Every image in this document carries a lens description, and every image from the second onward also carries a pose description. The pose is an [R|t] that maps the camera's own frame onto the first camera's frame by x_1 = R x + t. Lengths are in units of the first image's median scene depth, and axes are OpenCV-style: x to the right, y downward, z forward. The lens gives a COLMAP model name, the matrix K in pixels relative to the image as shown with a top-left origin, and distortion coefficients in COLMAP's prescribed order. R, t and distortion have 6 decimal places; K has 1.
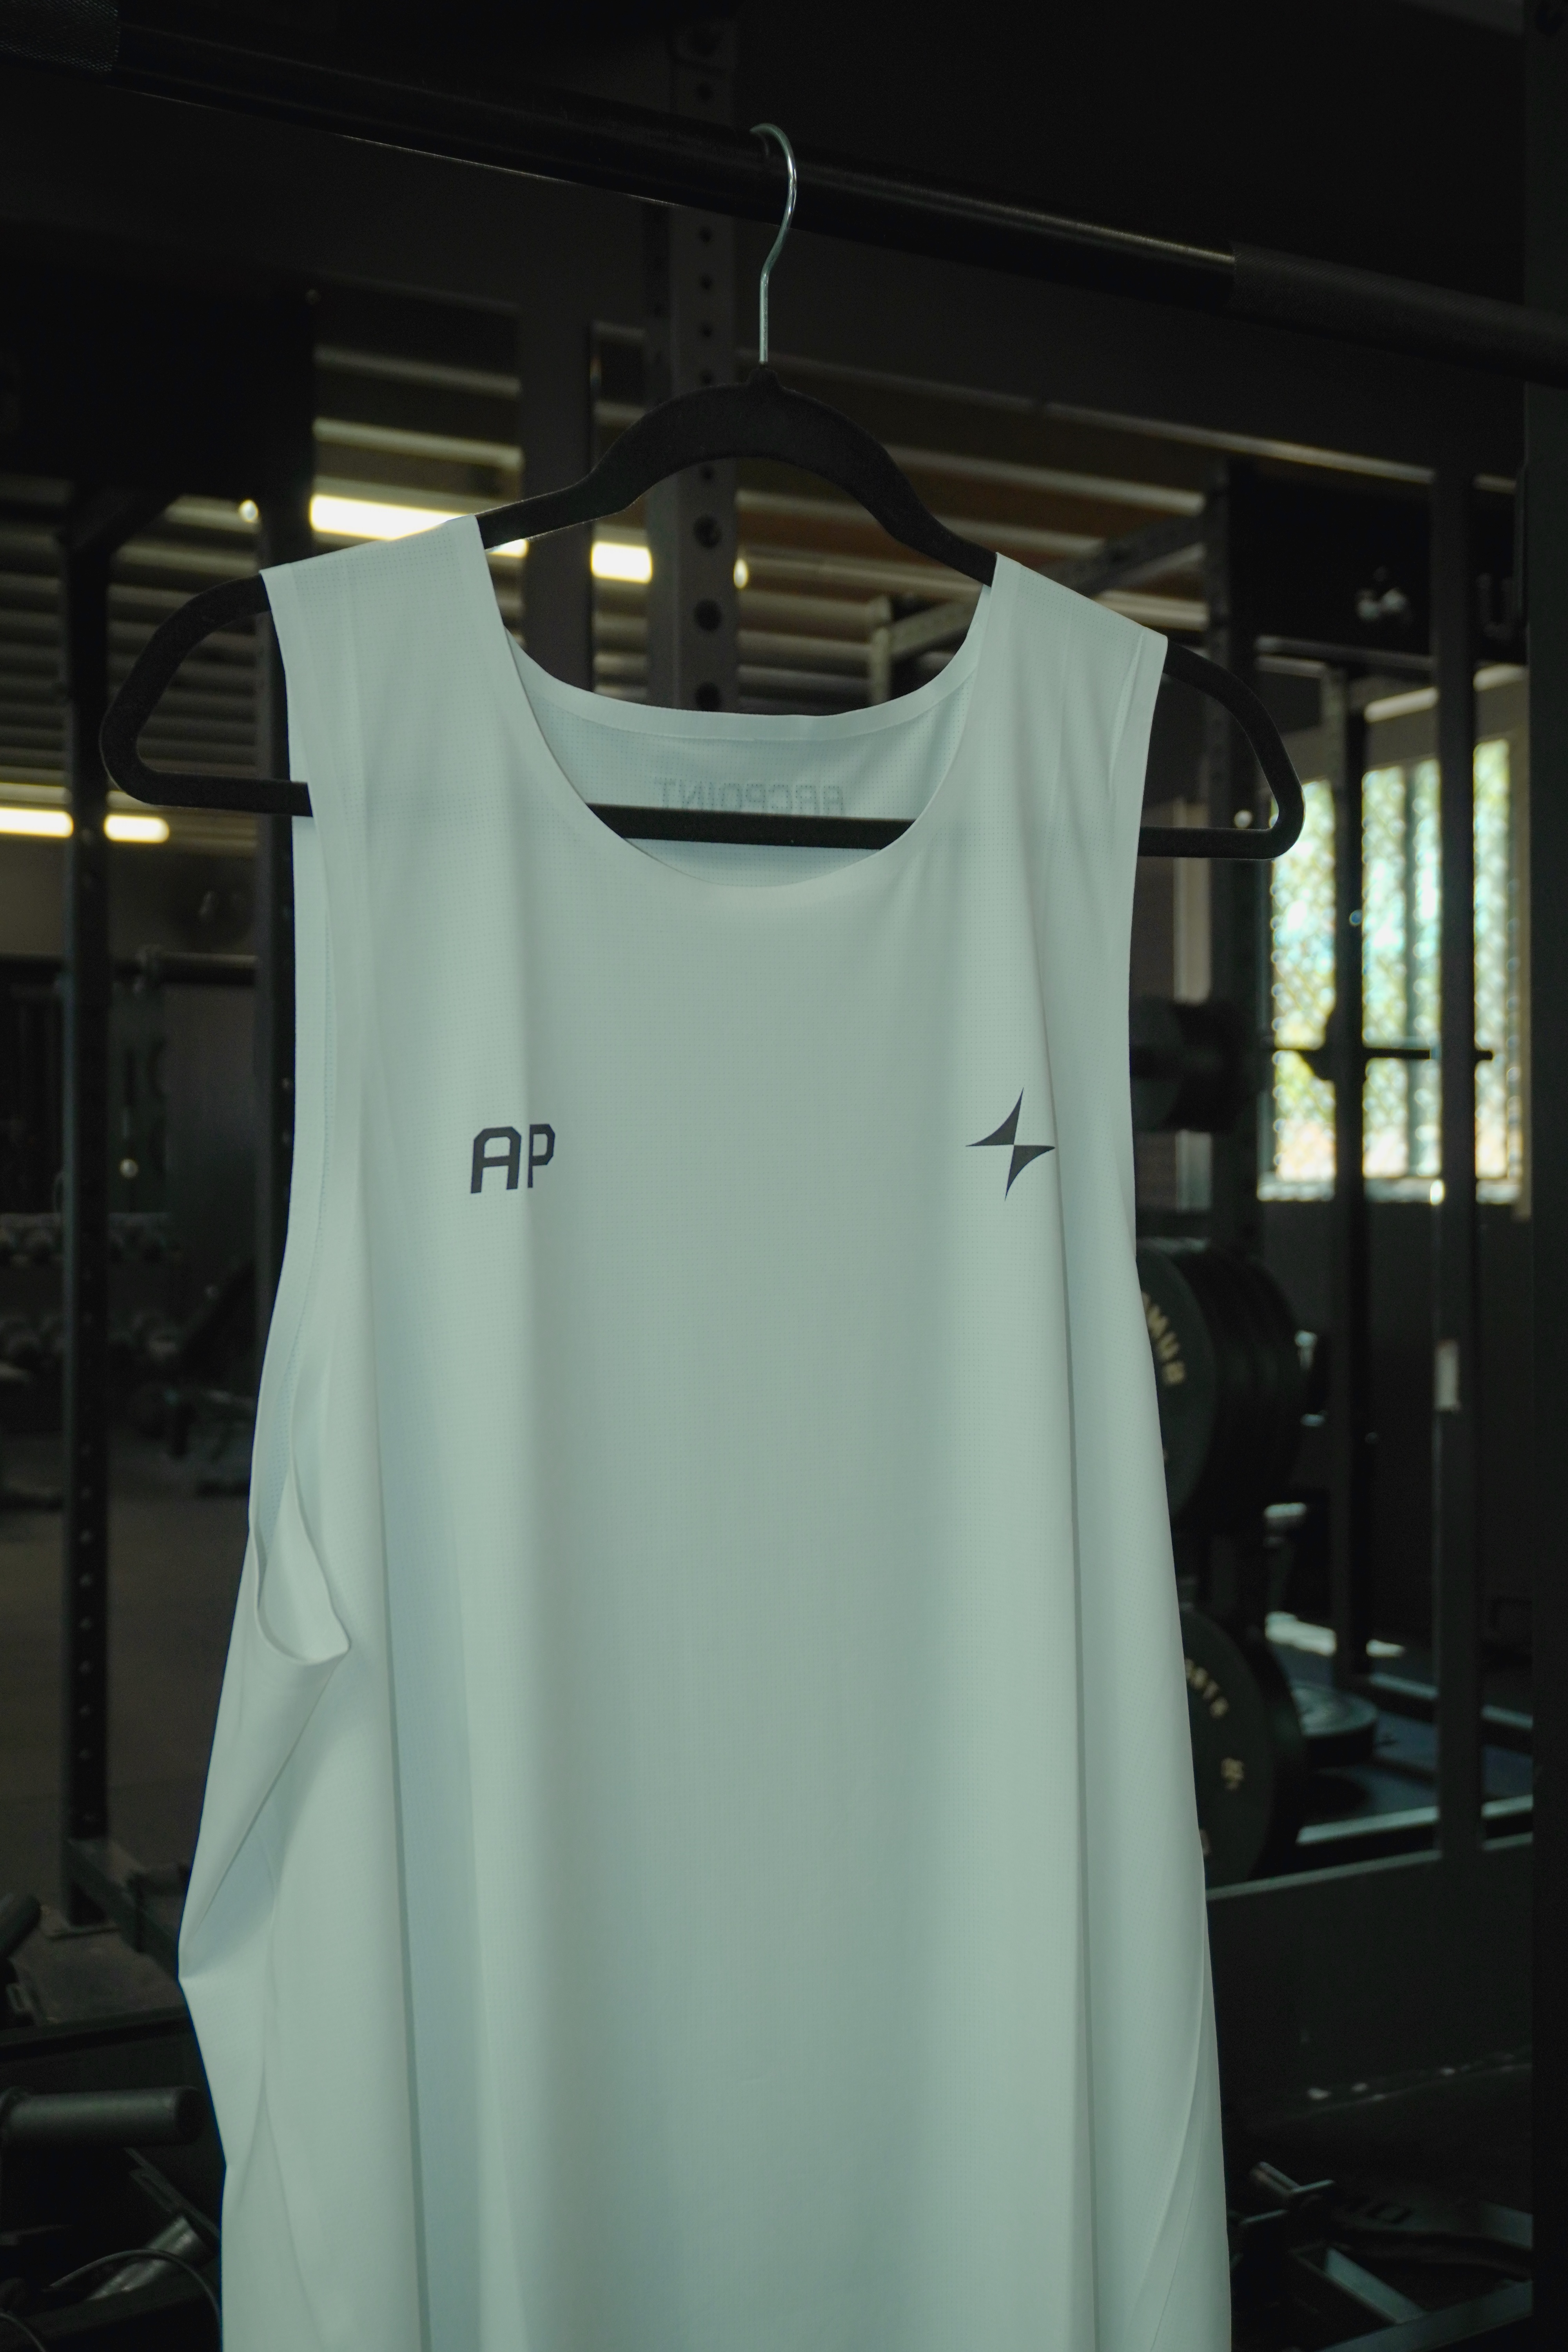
lens RADIAL K [[2403.1, 0, 779.7], [0, 2403.1, 1177.5], [0, 0, 1]] dist [0.003617, 0.000000]
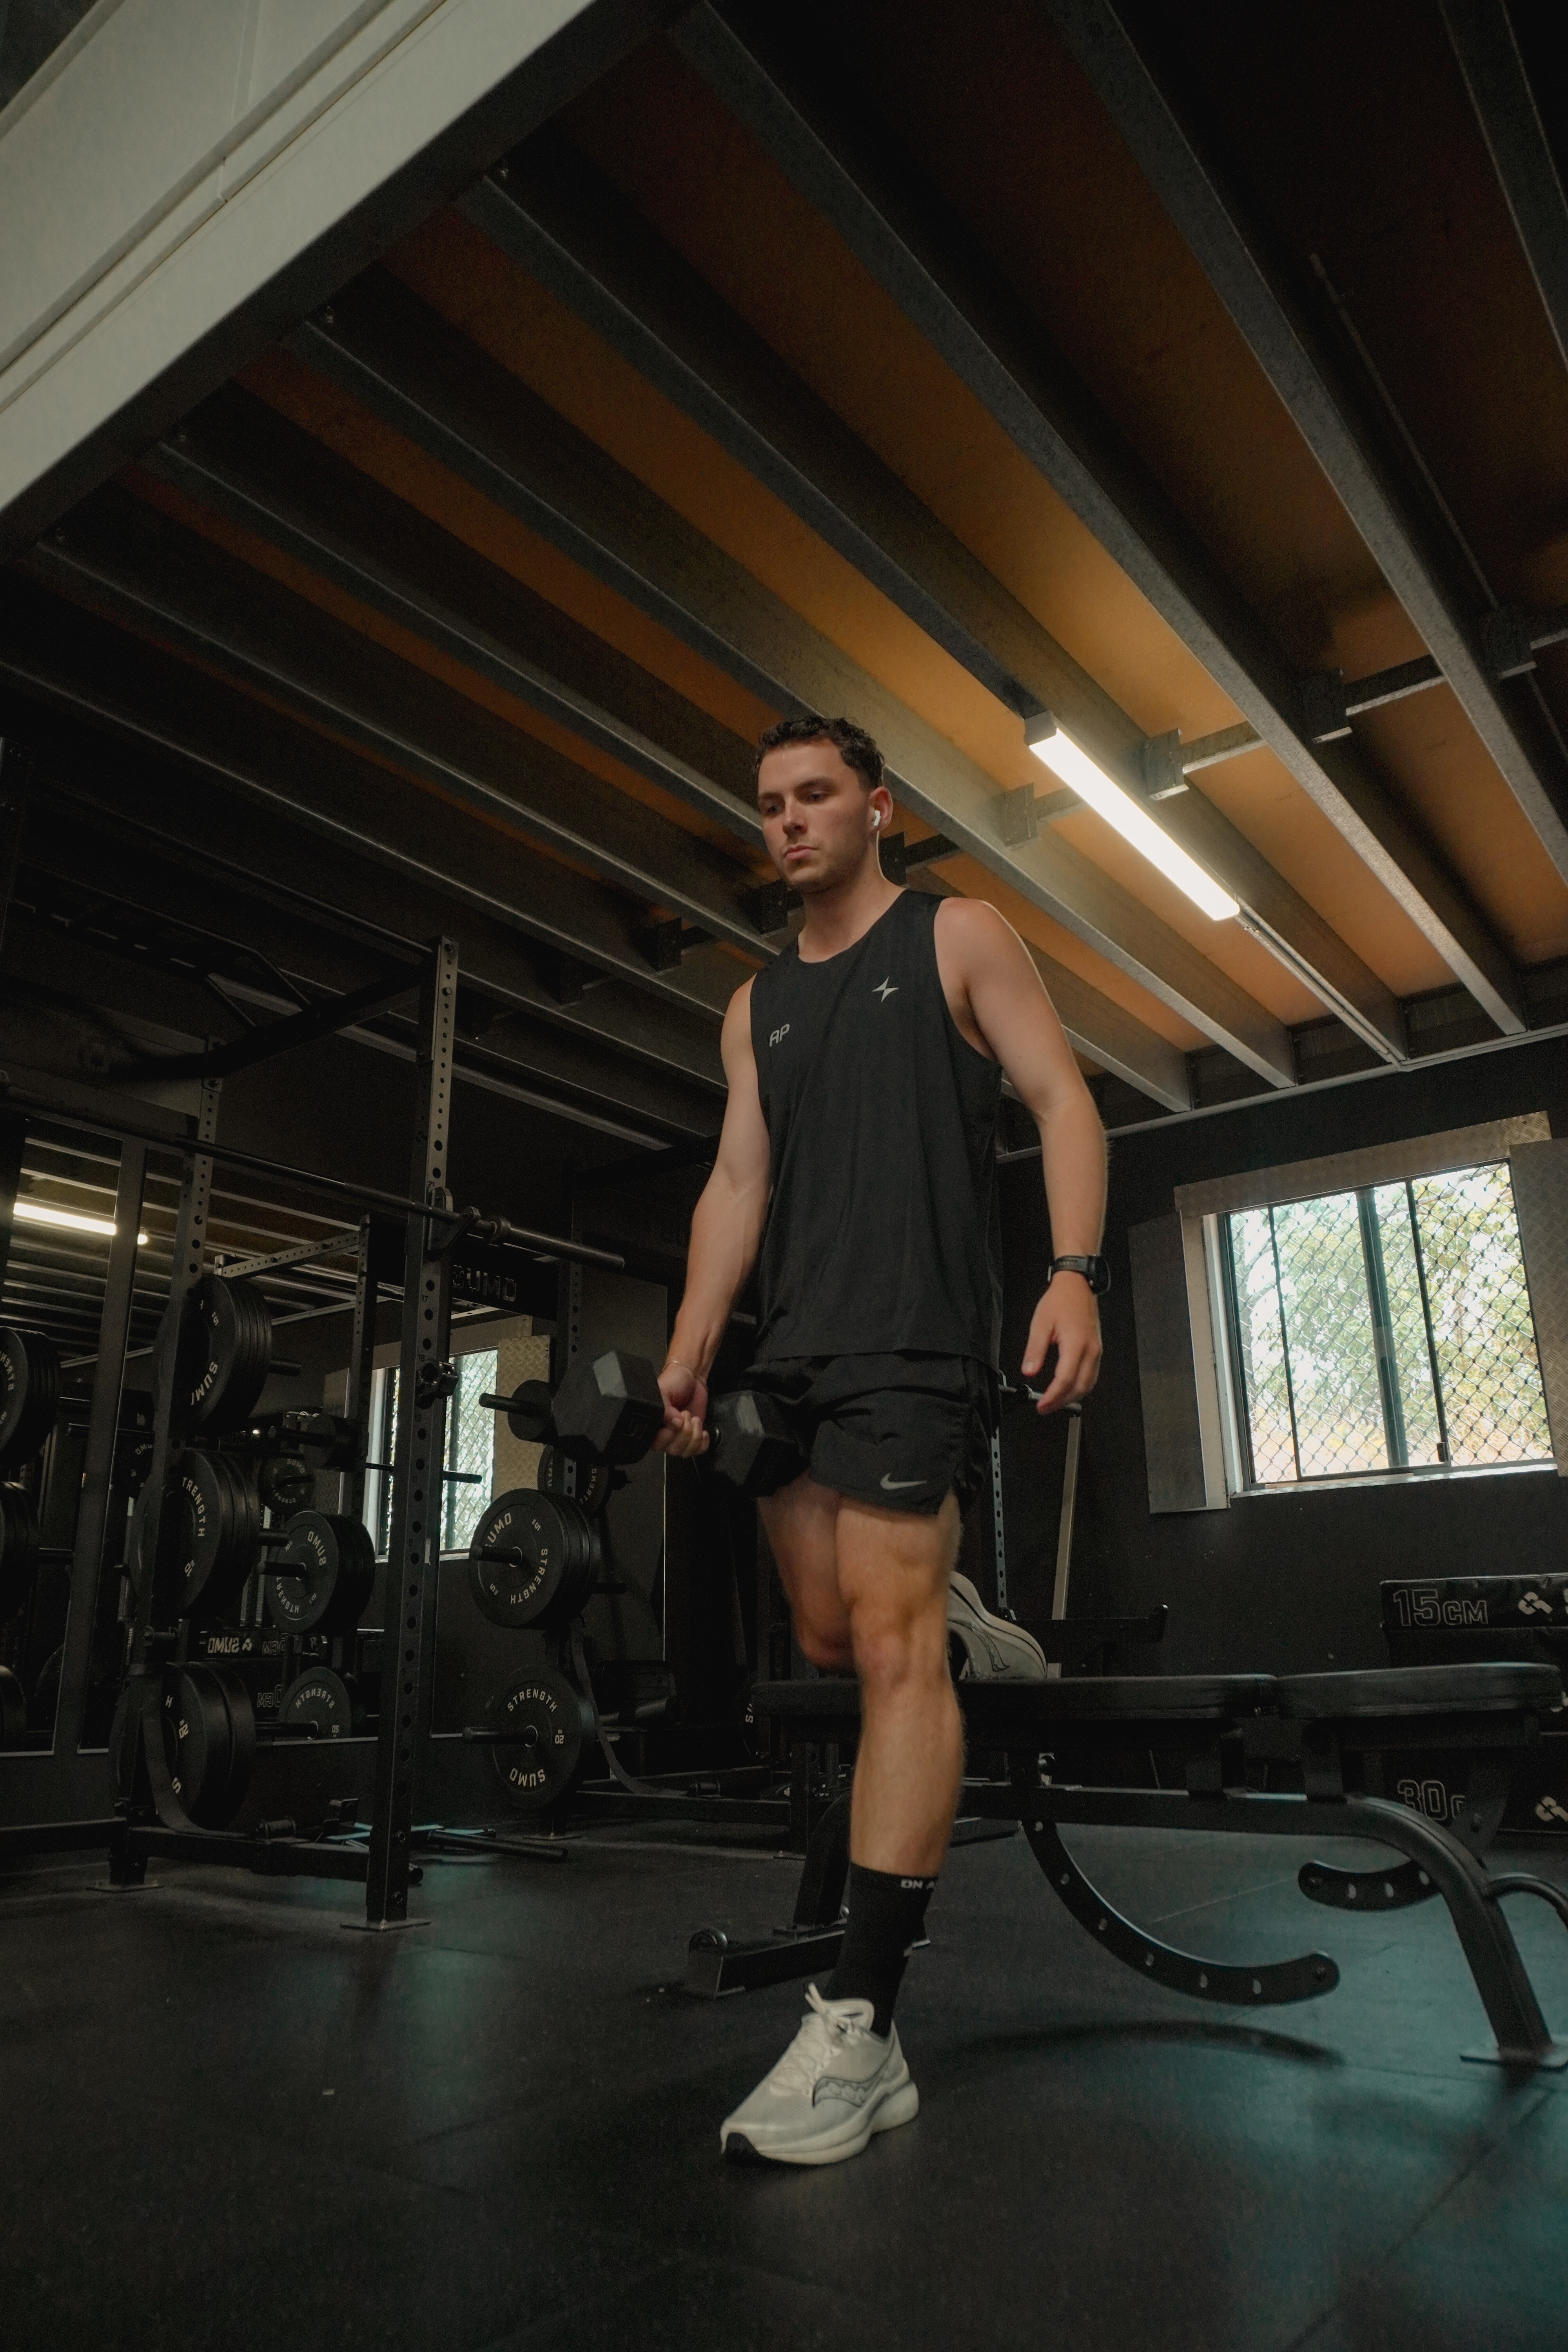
lens RADIAL K [[1595.7, 0, 776.9], [0, 1595.7, 1189.3], [0, 0, 1]] dist [-0.031122, 0.014376]
pose [[0.912670, 0.115793, 0.391951, -0.092057], [0.007684, 0.953994, -0.299726, 0.199016], [-0.408625, 0.276562, 0.869792, -0.696361]]
